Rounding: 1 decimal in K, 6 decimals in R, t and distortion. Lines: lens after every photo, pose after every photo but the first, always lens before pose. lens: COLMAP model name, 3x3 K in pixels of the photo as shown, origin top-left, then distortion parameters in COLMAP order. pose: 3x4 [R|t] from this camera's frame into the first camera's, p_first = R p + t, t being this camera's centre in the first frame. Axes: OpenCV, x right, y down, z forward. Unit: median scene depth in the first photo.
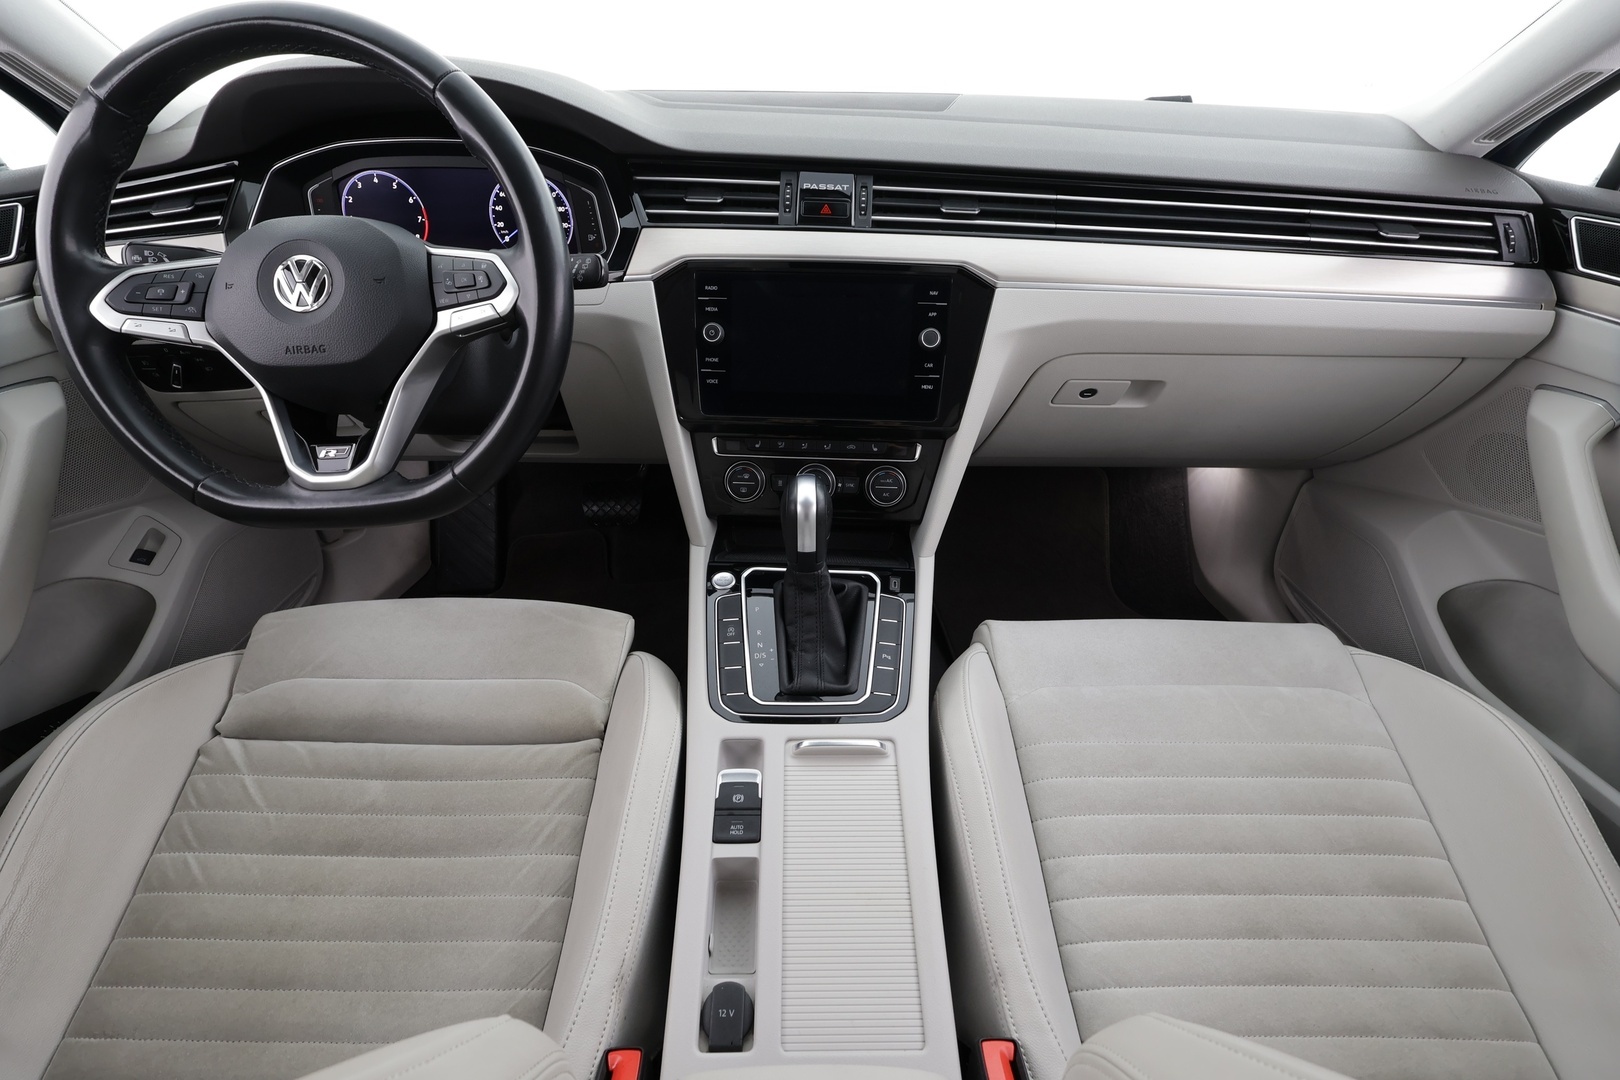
lens RADIAL K [[751.2, 0, 810.0], [0, 751.2, 540.0], [0, 0, 1]] dist [0.000057, 0.001069]
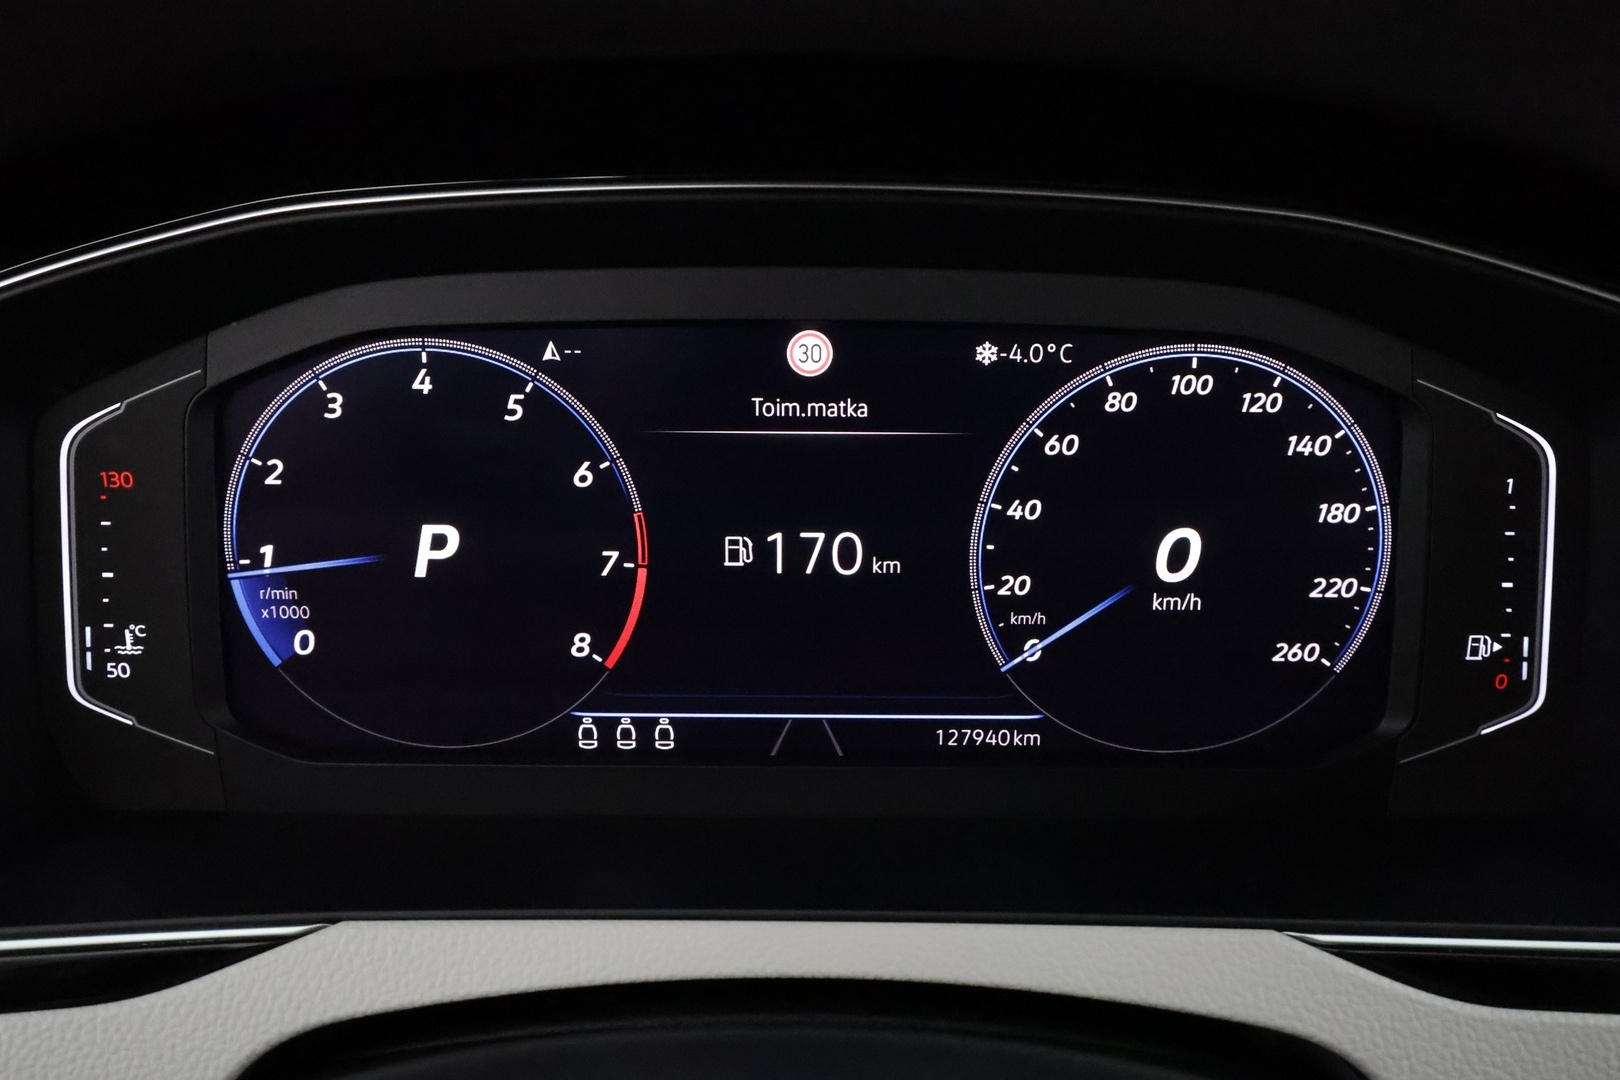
lens RADIAL K [[1284.8, 0, 816.3], [0, 1284.8, 535.8], [0, 0, 1]] dist [0.007167, 0.004589]
pose [[0.999829, -0.001318, -0.018471, -0.499924], [-0.003391, 0.967580, -0.252544, -0.379835], [0.018205, 0.252563, 0.967409, 0.733955]]
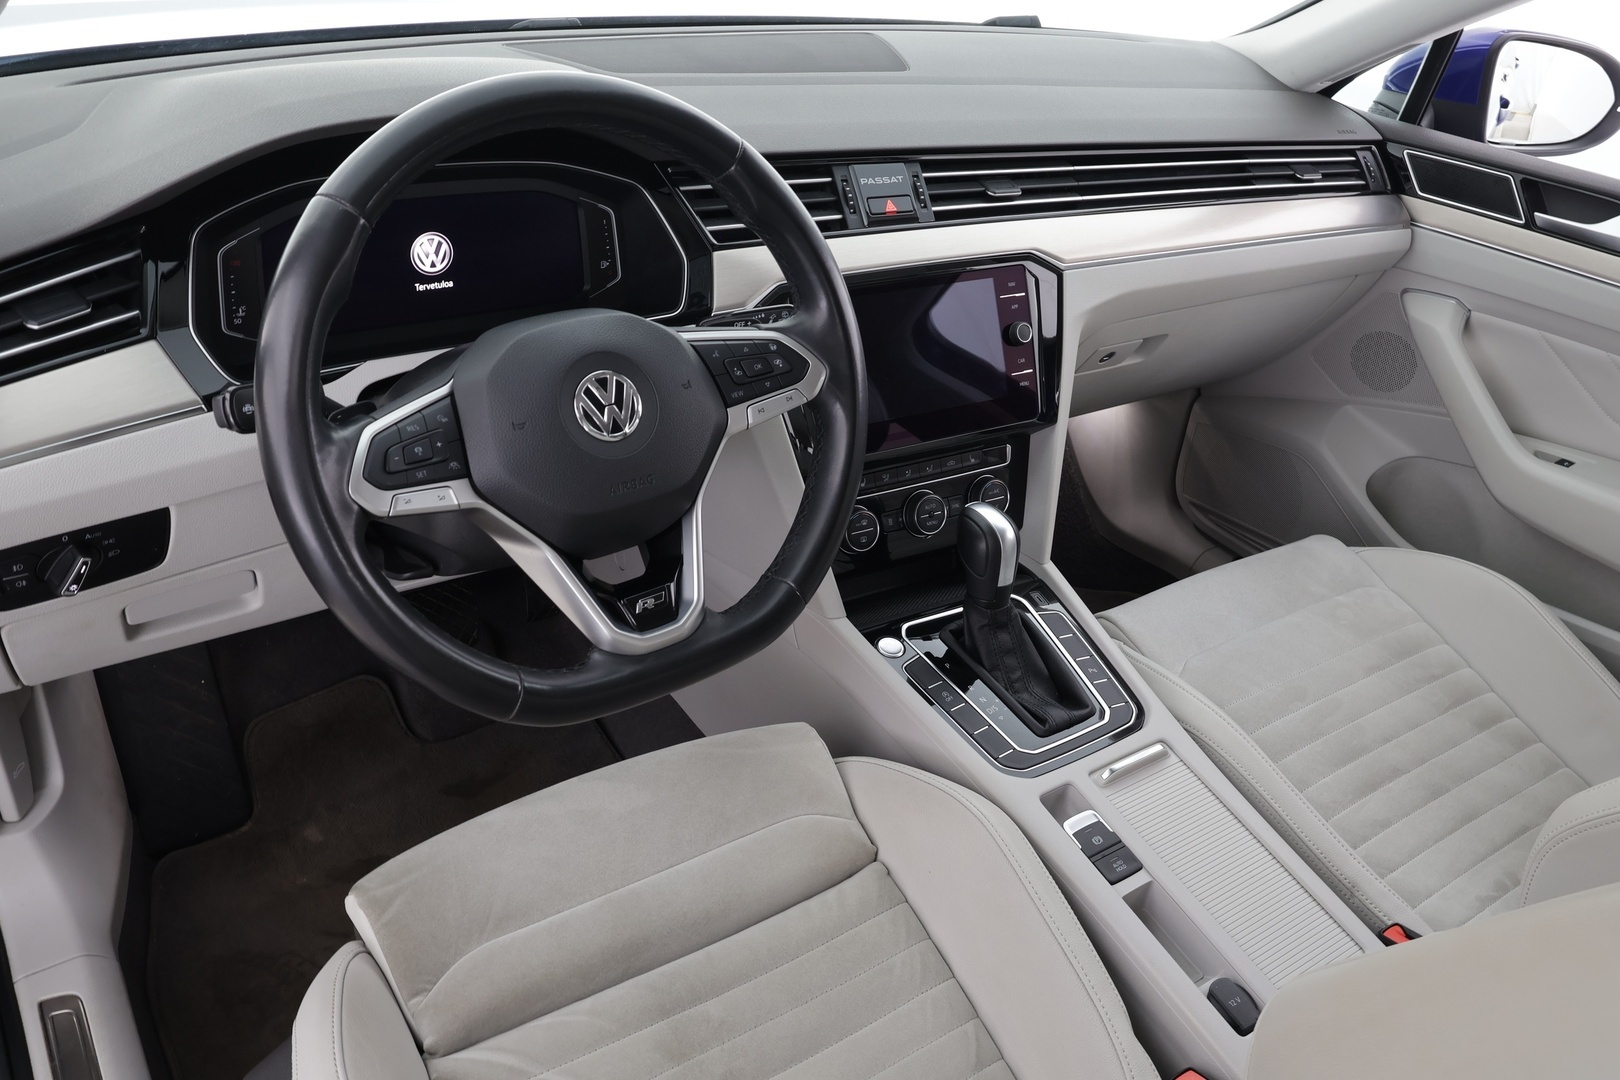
lens RADIAL K [[1284.8, 0, 816.3], [0, 1284.8, 535.8], [0, 0, 1]] dist [0.007167, 0.004589]
pose [[0.824780, -0.234266, 0.514643, -0.926362], [0.243363, 0.968600, 0.050888, -0.166704], [-0.510404, 0.083274, 0.855893, -0.212063]]
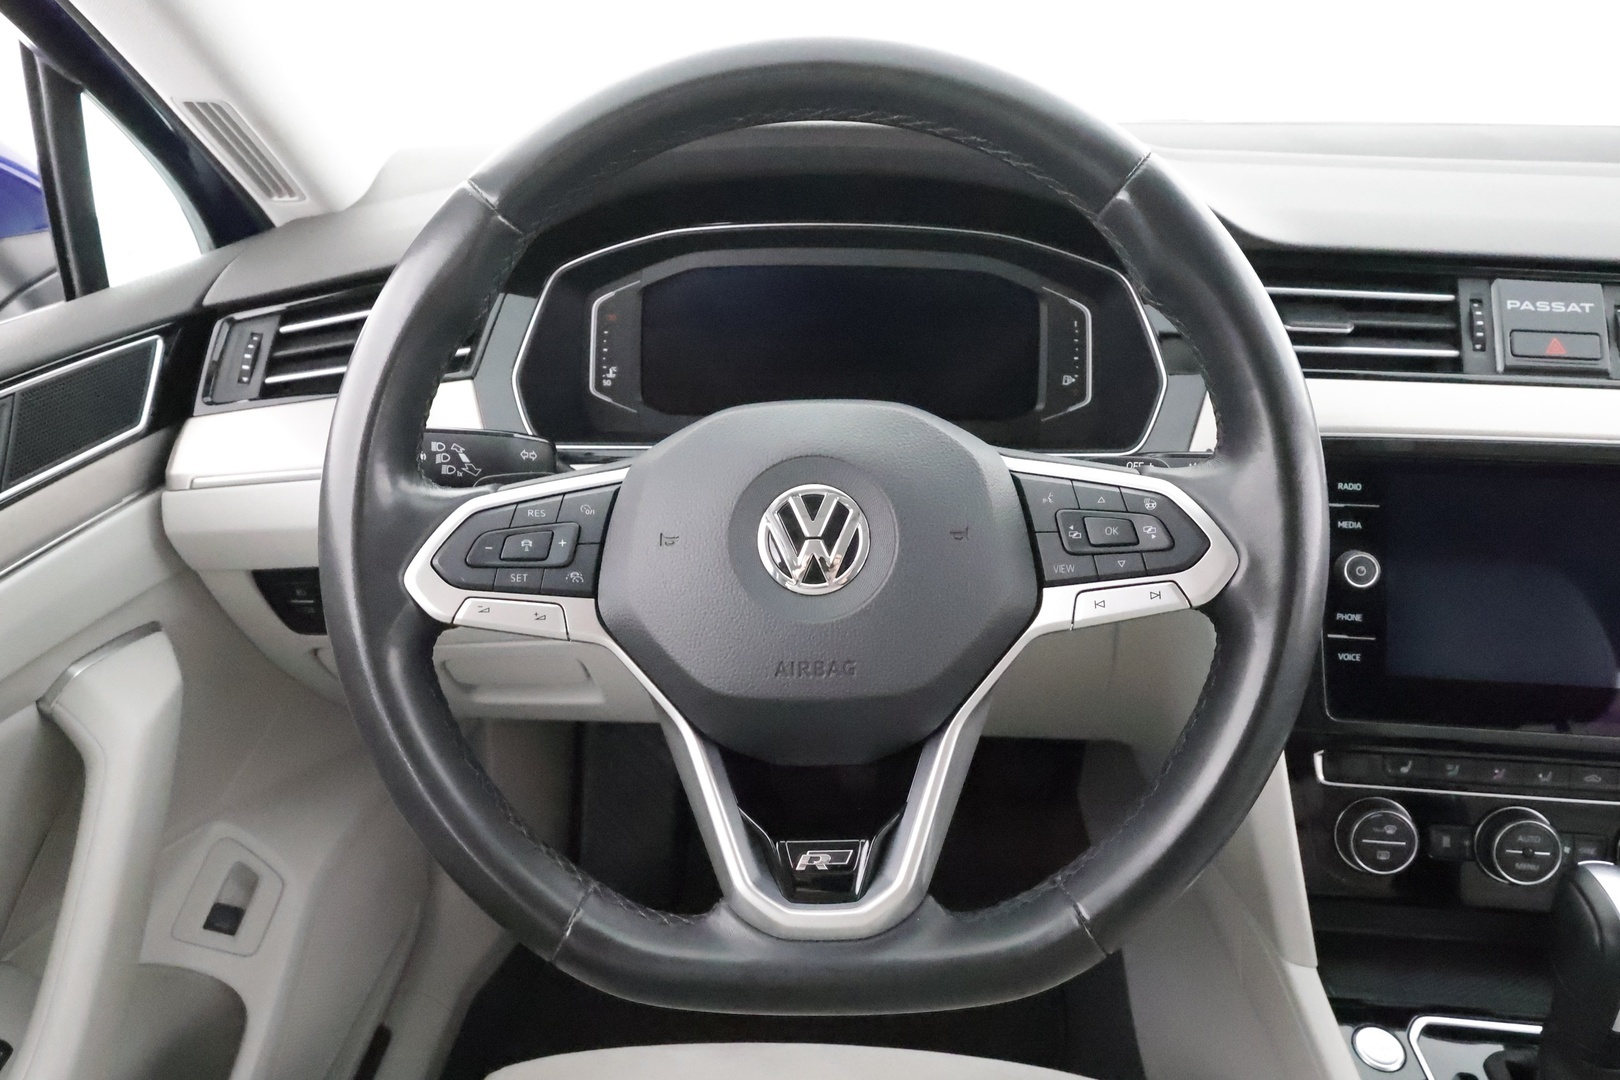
lens RADIAL K [[1131.4, 0, 810.0], [0, 1131.4, 540.0], [0, 0, 1]] dist [0.005577, 0.000466]
pose [[0.998045, 0.017865, -0.059888, -0.473520], [-0.026049, 0.989979, -0.138789, -0.175219], [0.056808, 0.140077, 0.988510, 0.177400]]
